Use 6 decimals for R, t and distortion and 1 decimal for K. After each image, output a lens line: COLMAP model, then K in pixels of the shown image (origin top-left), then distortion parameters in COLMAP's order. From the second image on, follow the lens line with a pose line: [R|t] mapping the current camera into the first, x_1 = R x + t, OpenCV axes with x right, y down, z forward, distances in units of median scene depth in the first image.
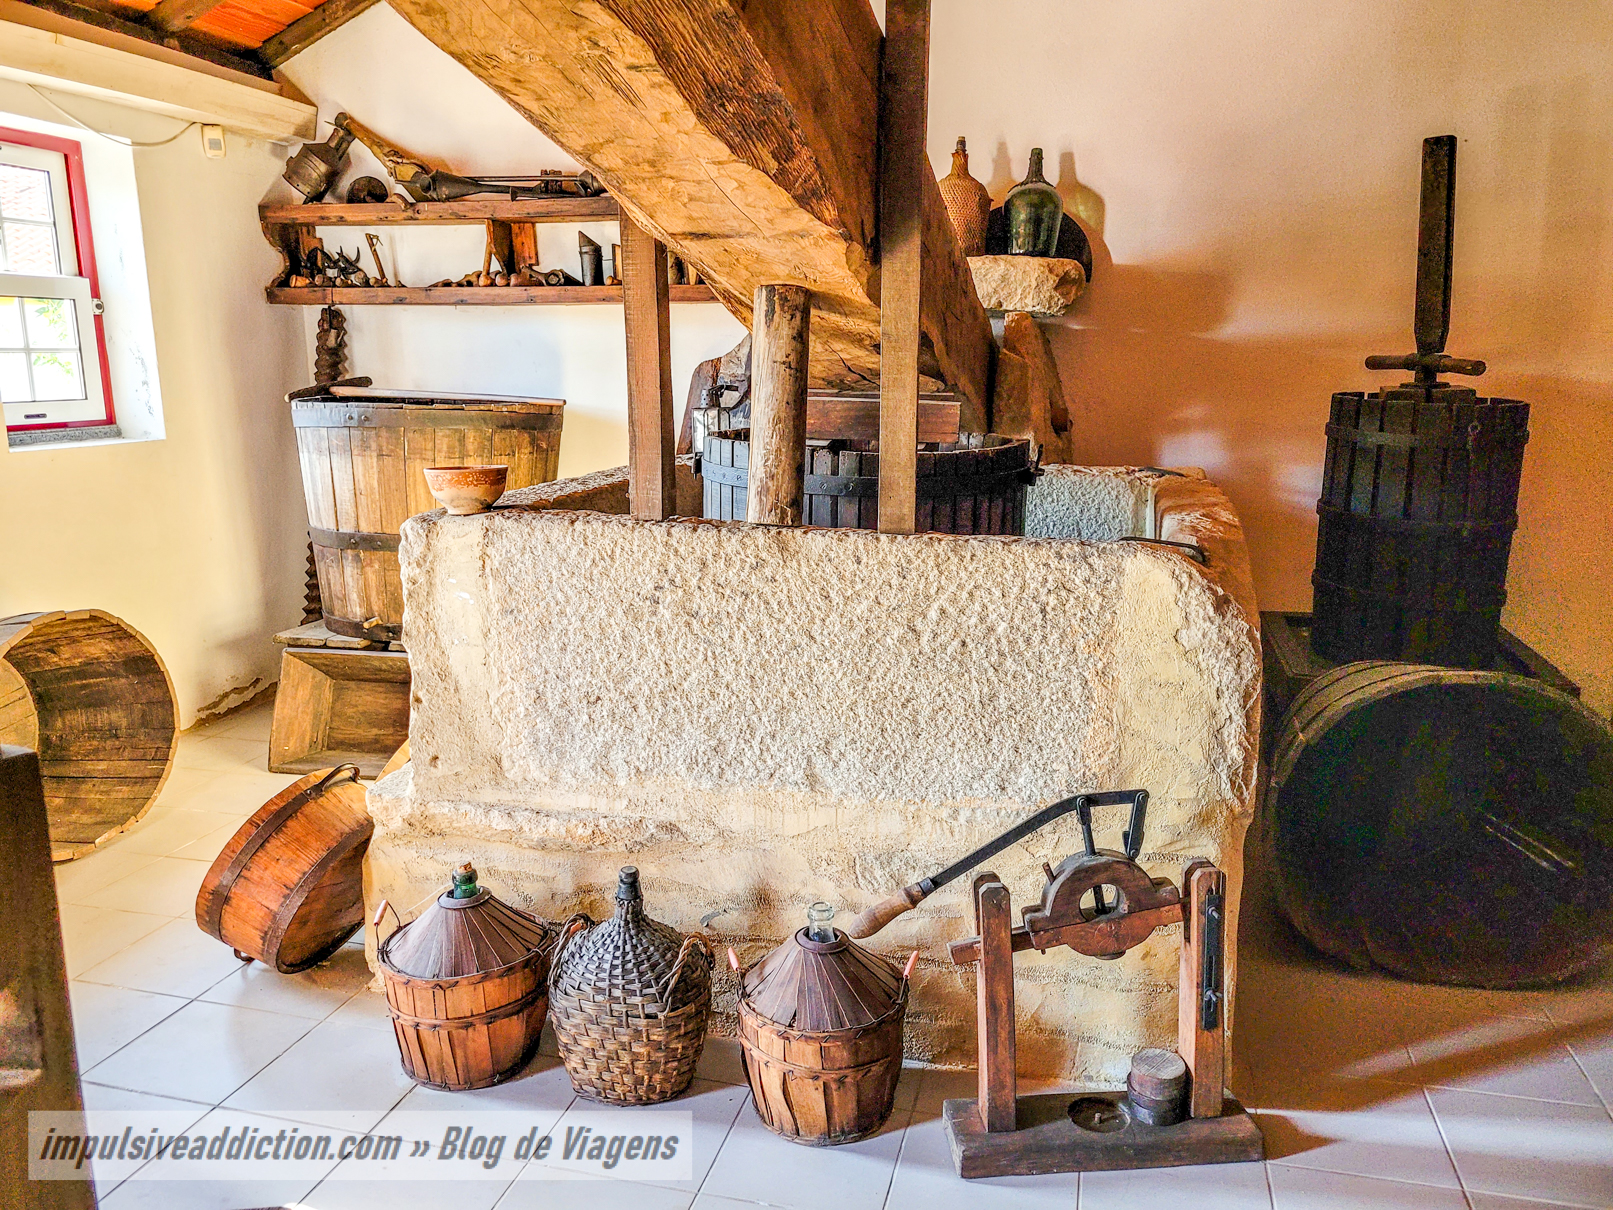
lens RADIAL K [[1220.8, 0, 807.5], [0, 1220.8, 608.4], [0, 0, 1]] dist [0.042817, -0.006525]
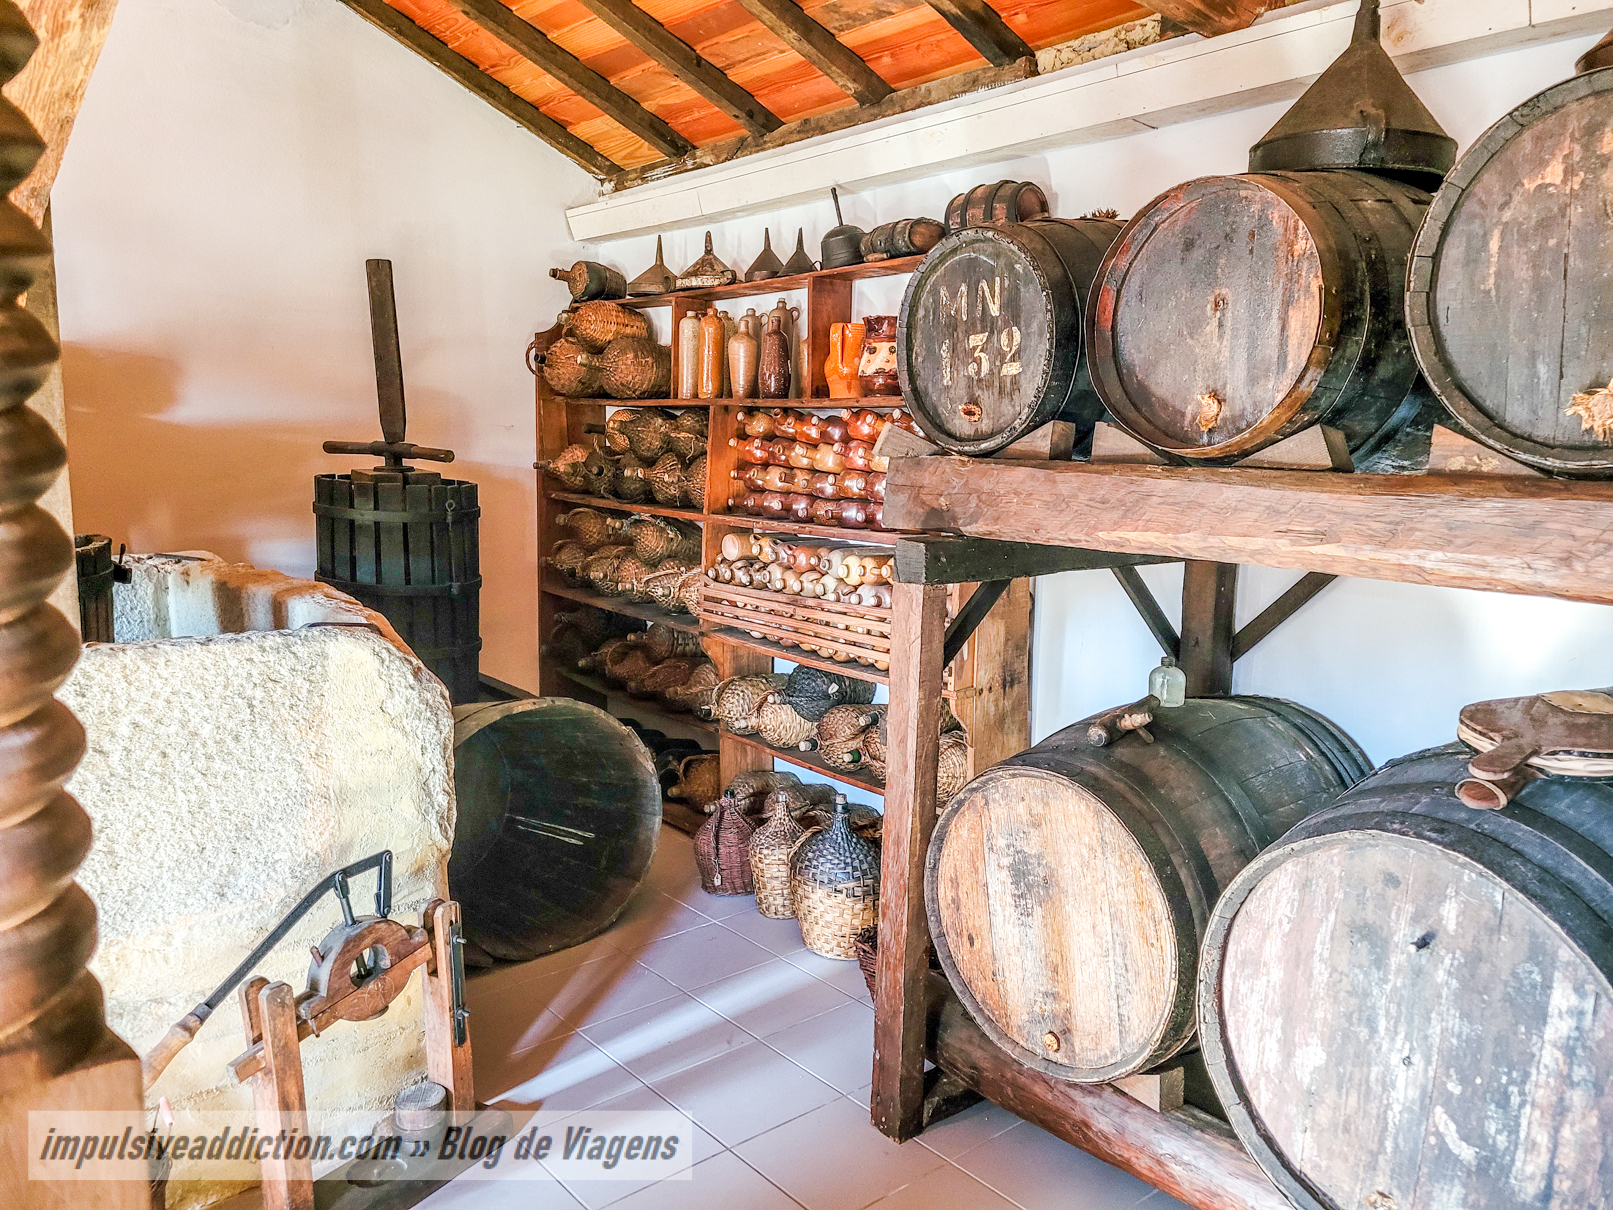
lens RADIAL K [[1220.8, 0, 806.3], [0, 1220.8, 602.1], [0, 0, 1]] dist [0.042817, -0.006525]
pose [[0.595072, -0.099758, 0.797457, -0.329186], [0.144909, 0.989322, 0.015626, -0.031154], [-0.790501, 0.106260, 0.603173, 0.021069]]
